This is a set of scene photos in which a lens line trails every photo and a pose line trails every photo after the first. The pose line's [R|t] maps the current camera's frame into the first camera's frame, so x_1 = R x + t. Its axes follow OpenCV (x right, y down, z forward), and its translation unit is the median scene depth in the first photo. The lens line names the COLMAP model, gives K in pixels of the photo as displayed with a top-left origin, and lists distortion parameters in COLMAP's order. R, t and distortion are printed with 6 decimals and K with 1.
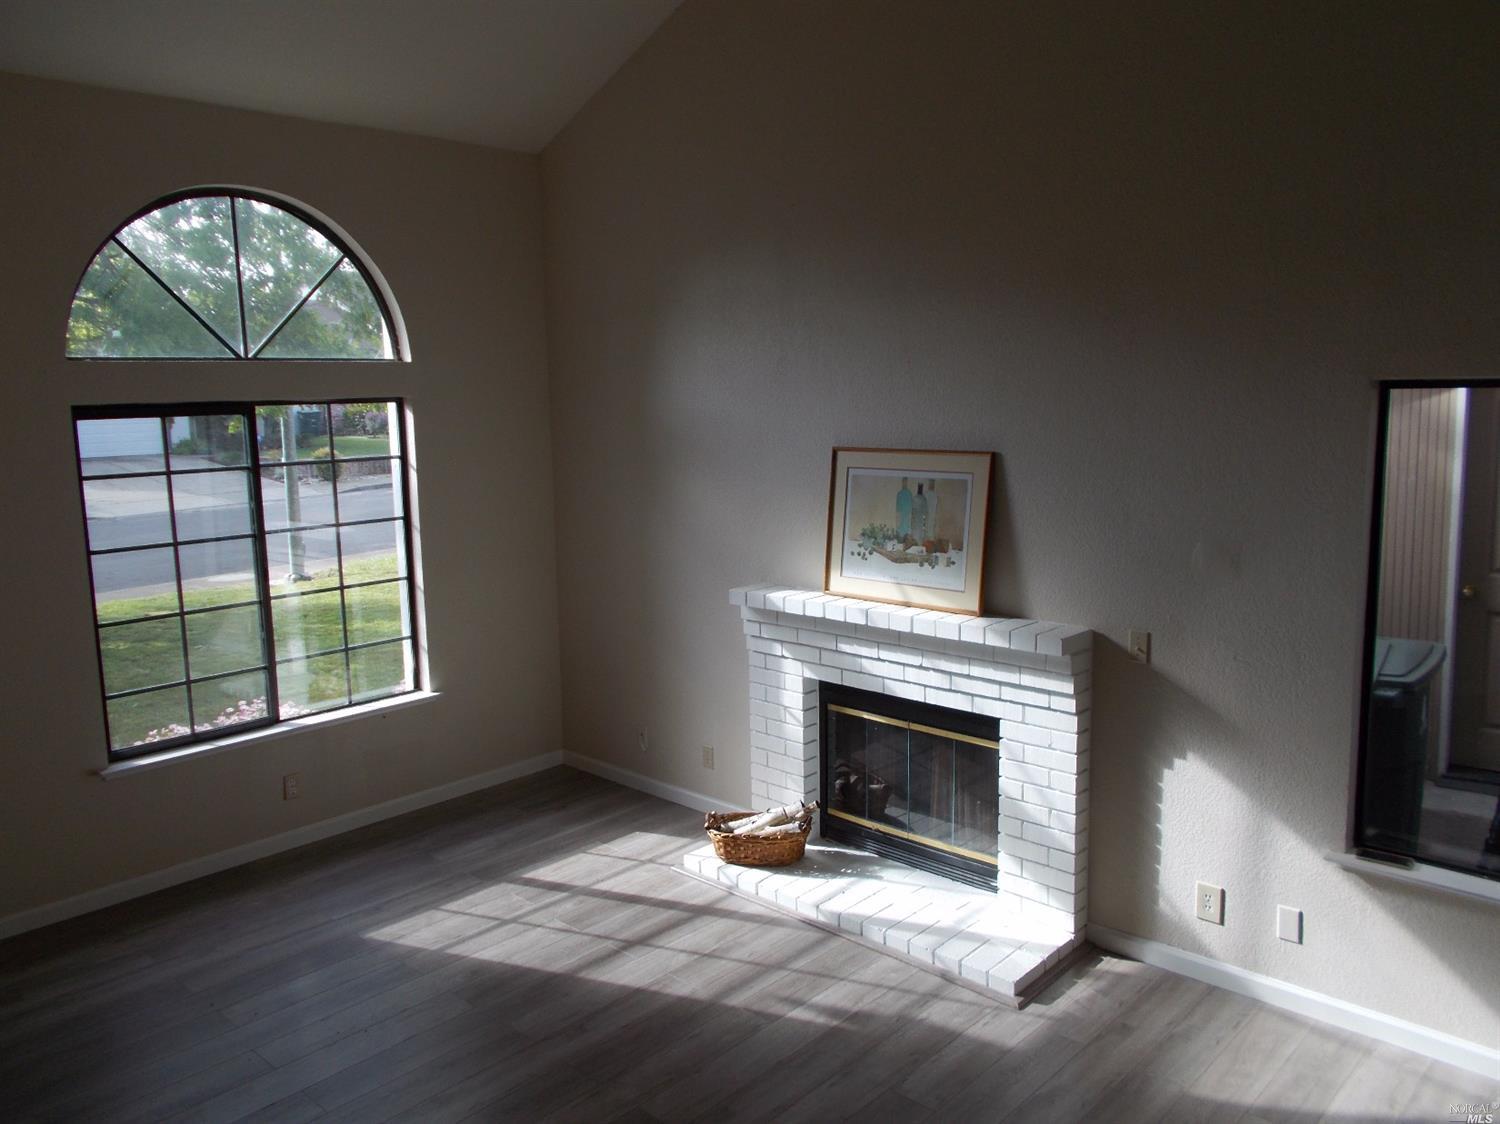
lens RADIAL K [[1169.0, 0, 748.2], [0, 1169.0, 554.7], [0, 0, 1]] dist [0.002252, 0.007170]
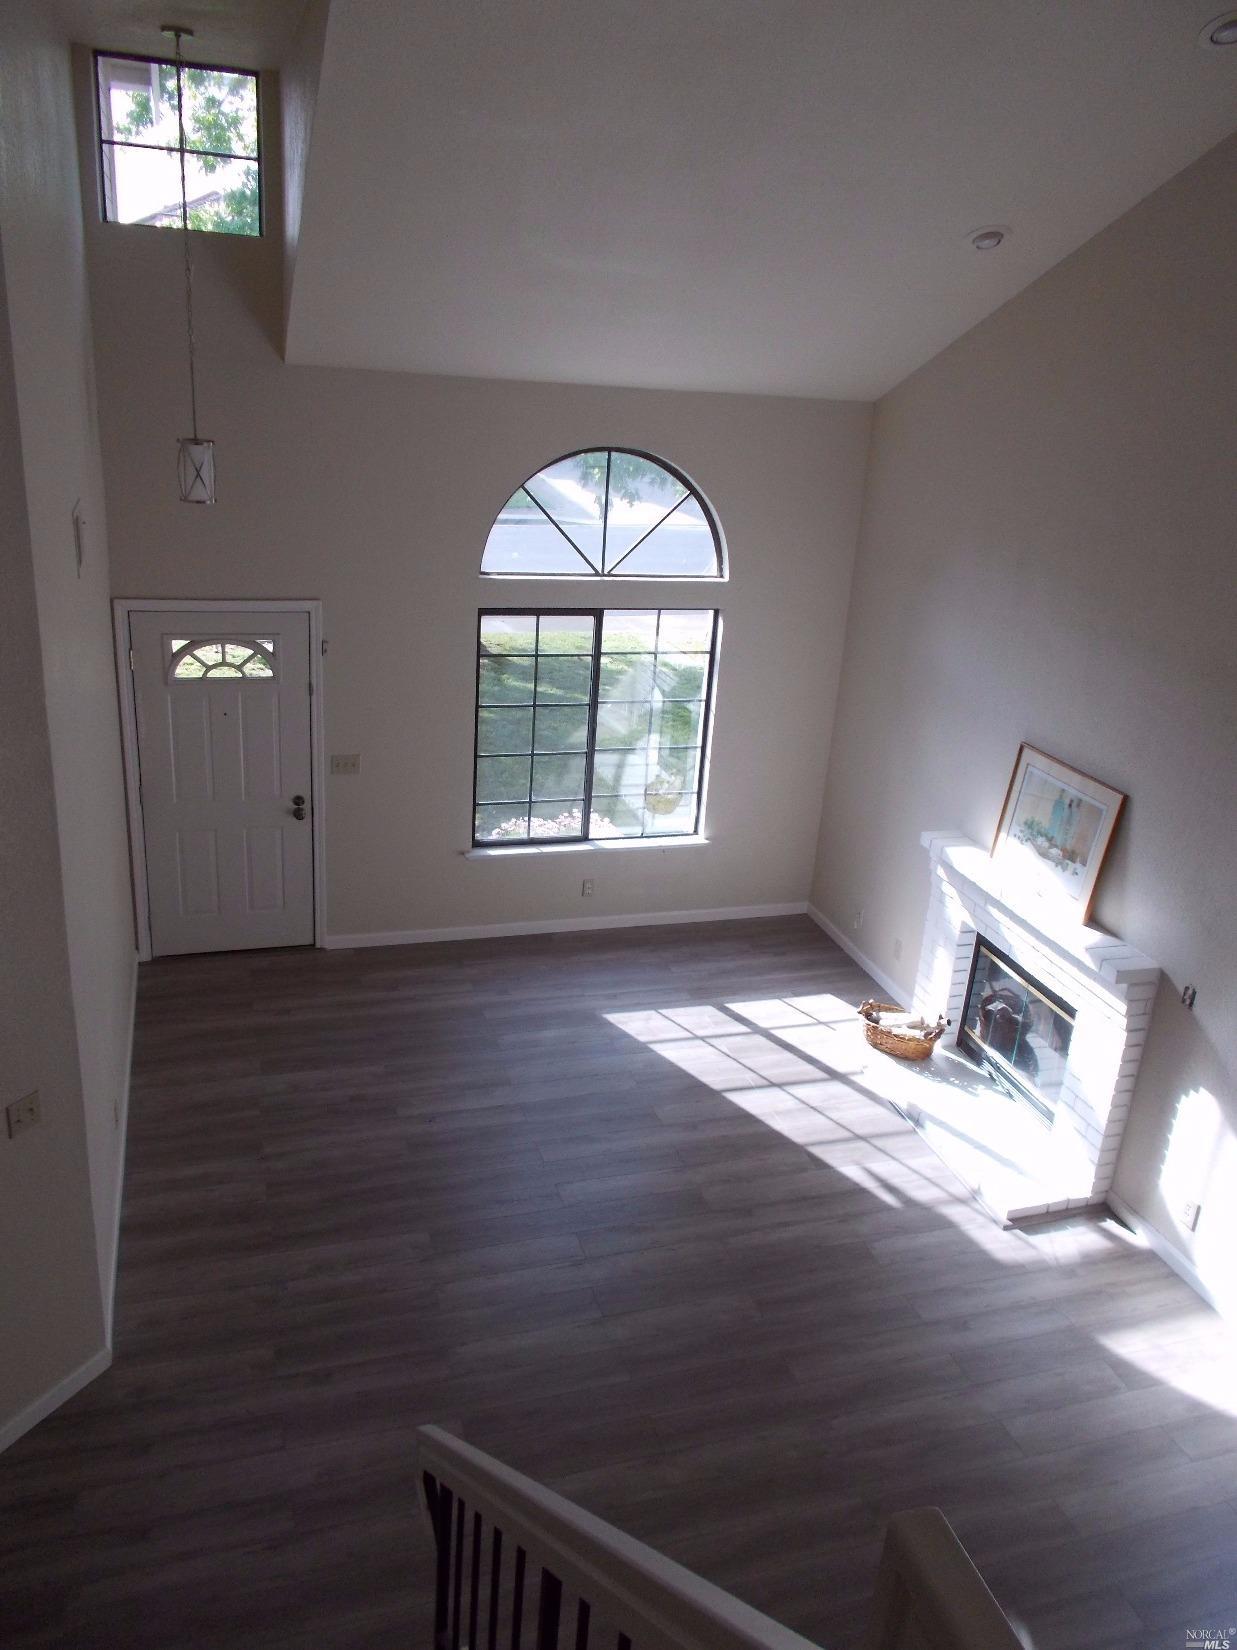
lens RADIAL K [[1285.9, 0, 618.5], [0, 1285.9, 825.0], [0, 0, 1]] dist [0.002252, 0.007170]
pose [[0.870197, 0.243021, -0.428599, 0.298926], [-0.154280, 0.960547, 0.231404, -0.253076], [0.467925, -0.135243, 0.873358, -0.318266]]
